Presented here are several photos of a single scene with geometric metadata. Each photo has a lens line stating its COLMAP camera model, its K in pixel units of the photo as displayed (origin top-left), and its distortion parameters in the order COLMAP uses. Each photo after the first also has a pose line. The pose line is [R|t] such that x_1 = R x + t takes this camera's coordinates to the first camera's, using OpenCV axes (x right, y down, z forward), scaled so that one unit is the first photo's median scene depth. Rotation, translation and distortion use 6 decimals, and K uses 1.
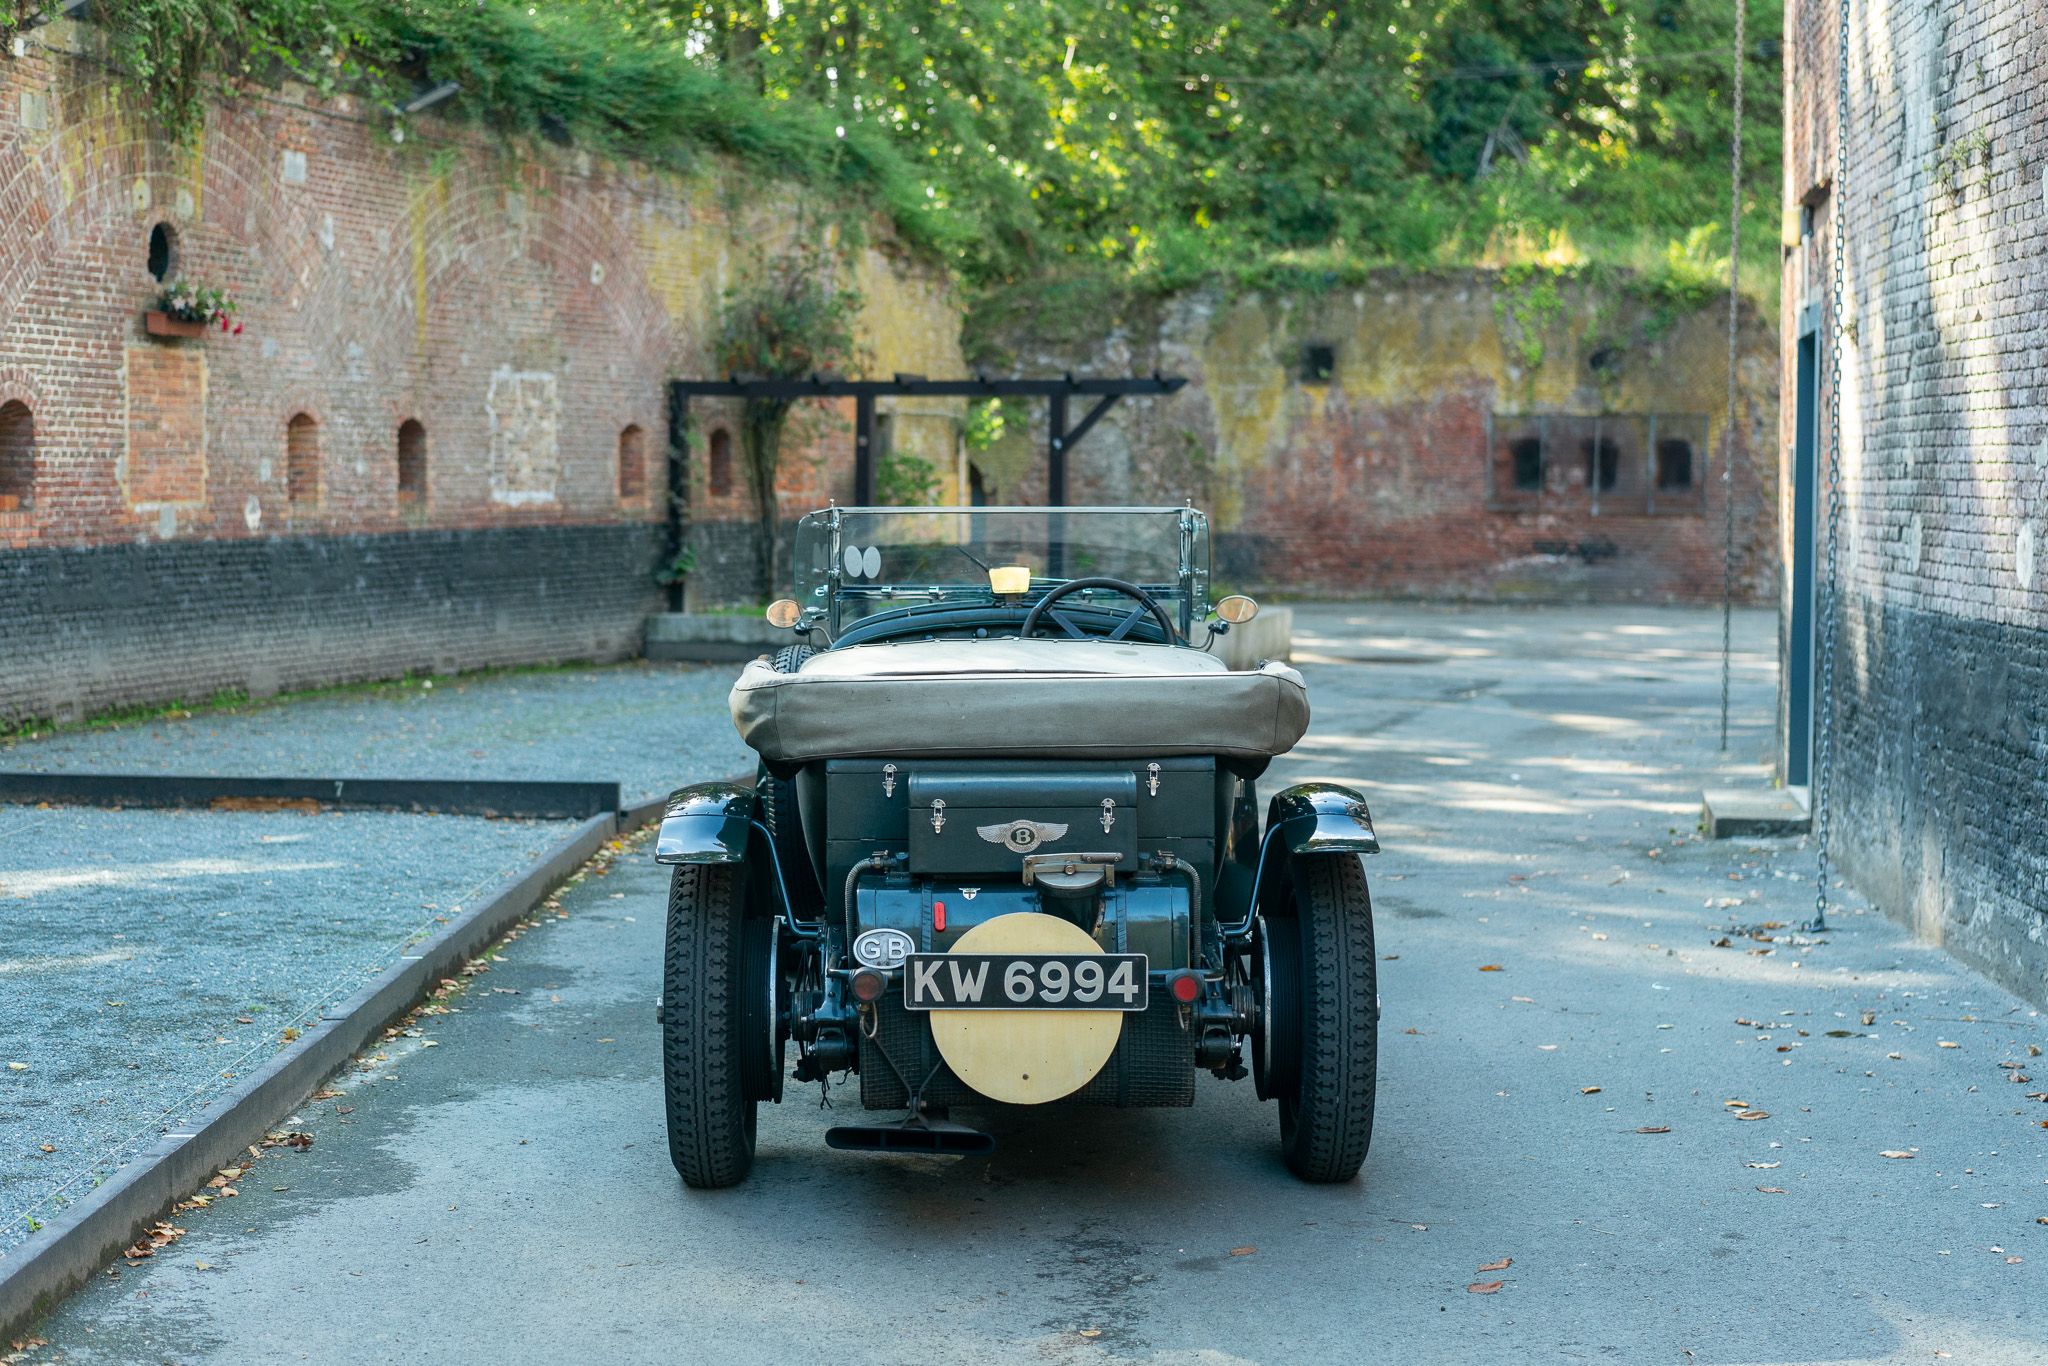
lens RADIAL K [[3146.9, 0, 1024.0], [0, 3146.9, 683.0], [0, 0, 1]] dist [0.030423, -0.292368]
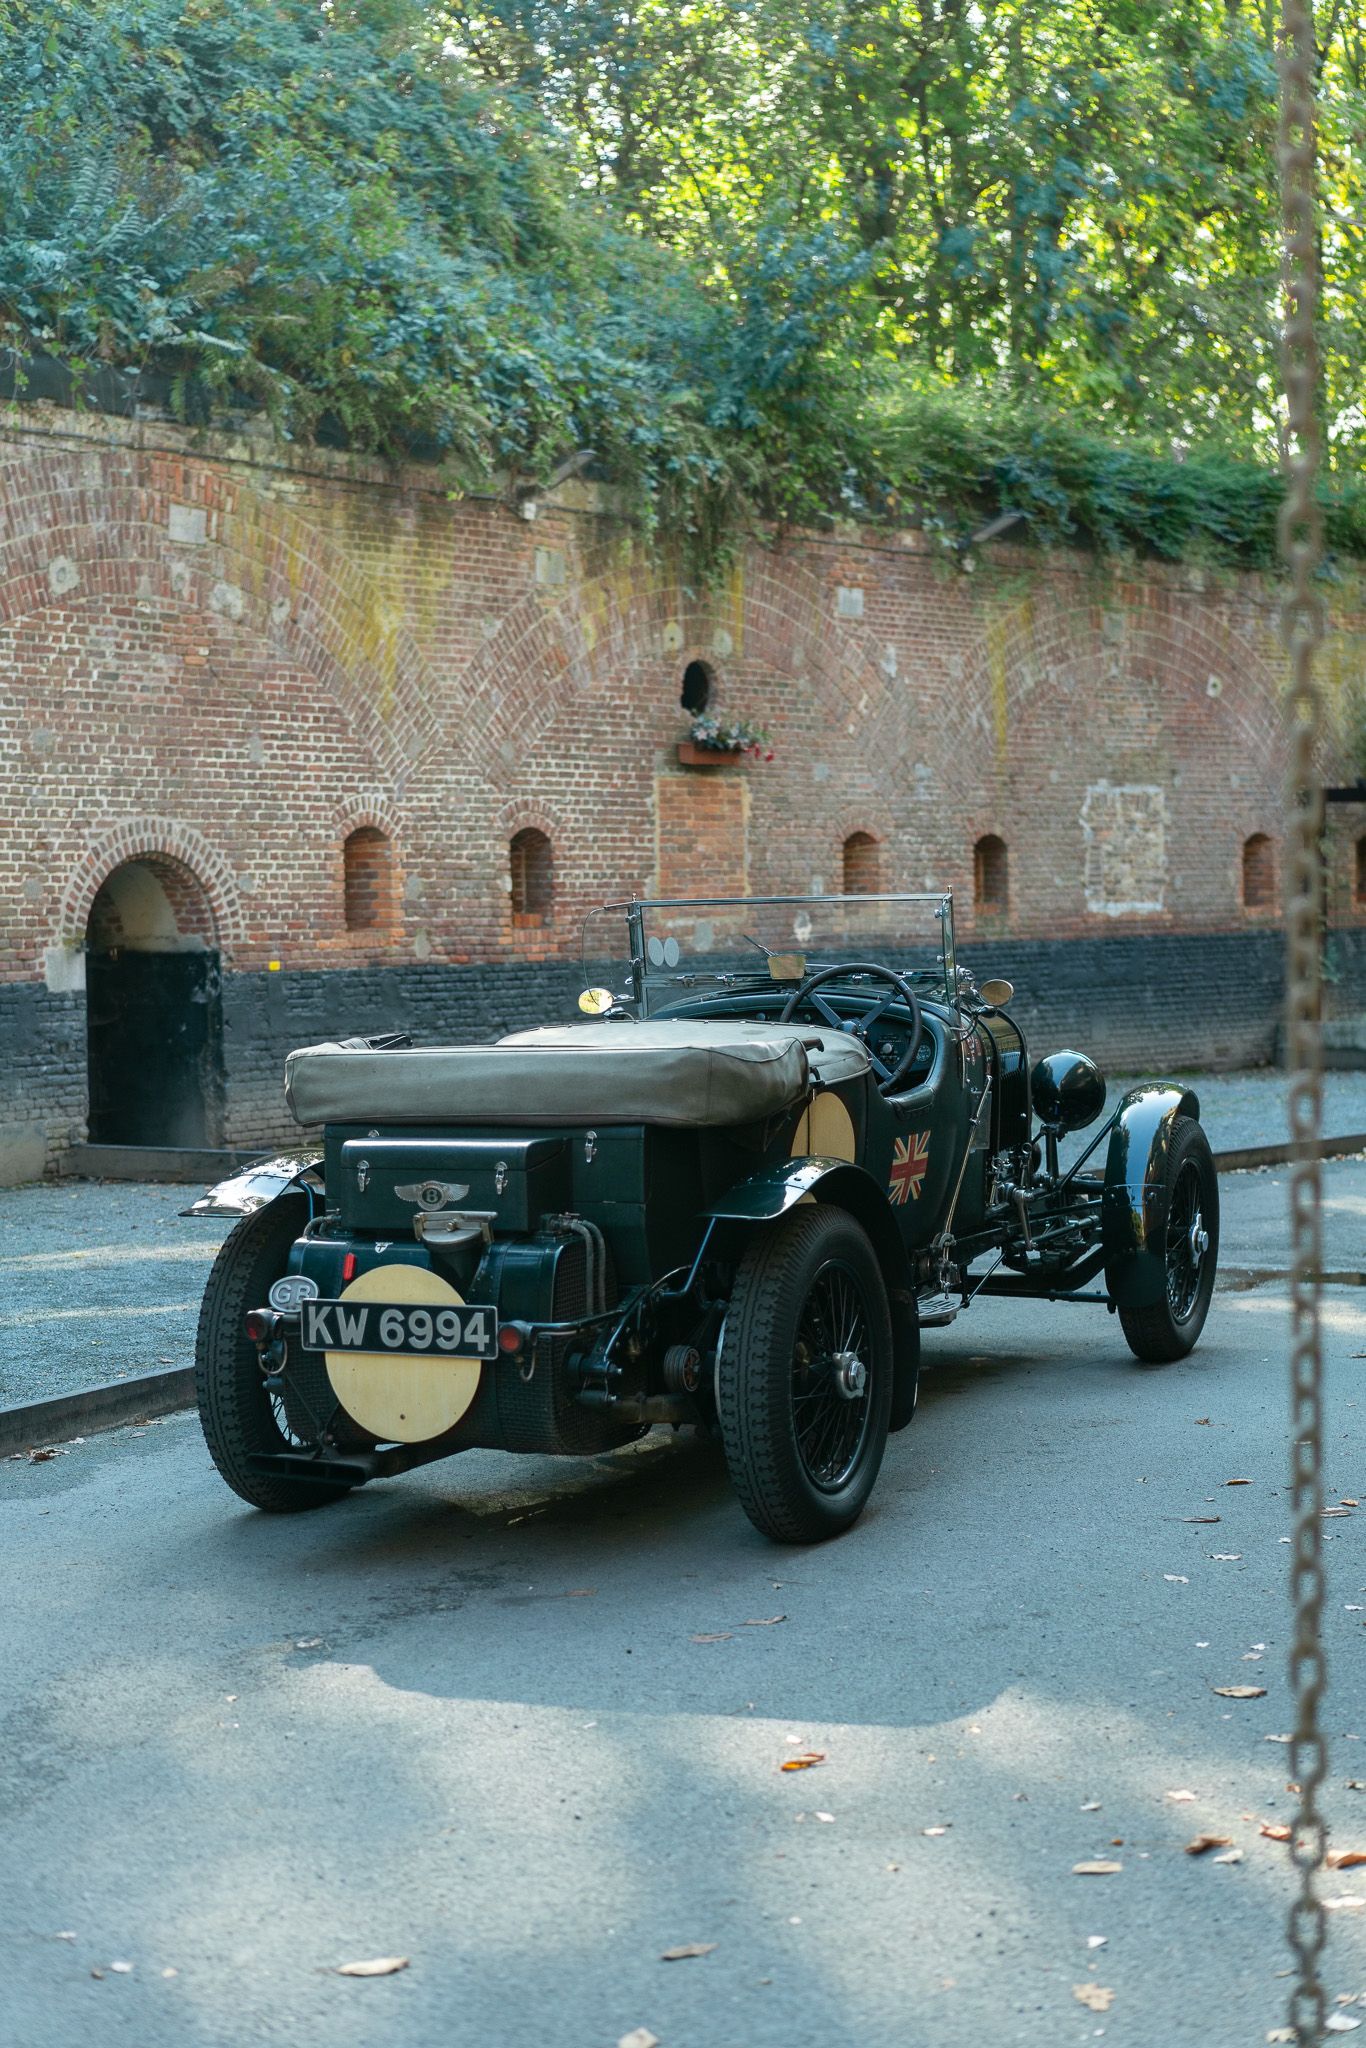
lens RADIAL K [[3146.9, 0, 708.8], [0, 3146.9, 1013.6], [0, 0, 1]] dist [0.030423, -0.292368]
pose [[0.906314, -0.007025, -0.422547, 0.174334], [-0.005049, 0.999610, -0.027448, 0.004873], [0.422575, 0.027010, 0.905925, 0.018315]]
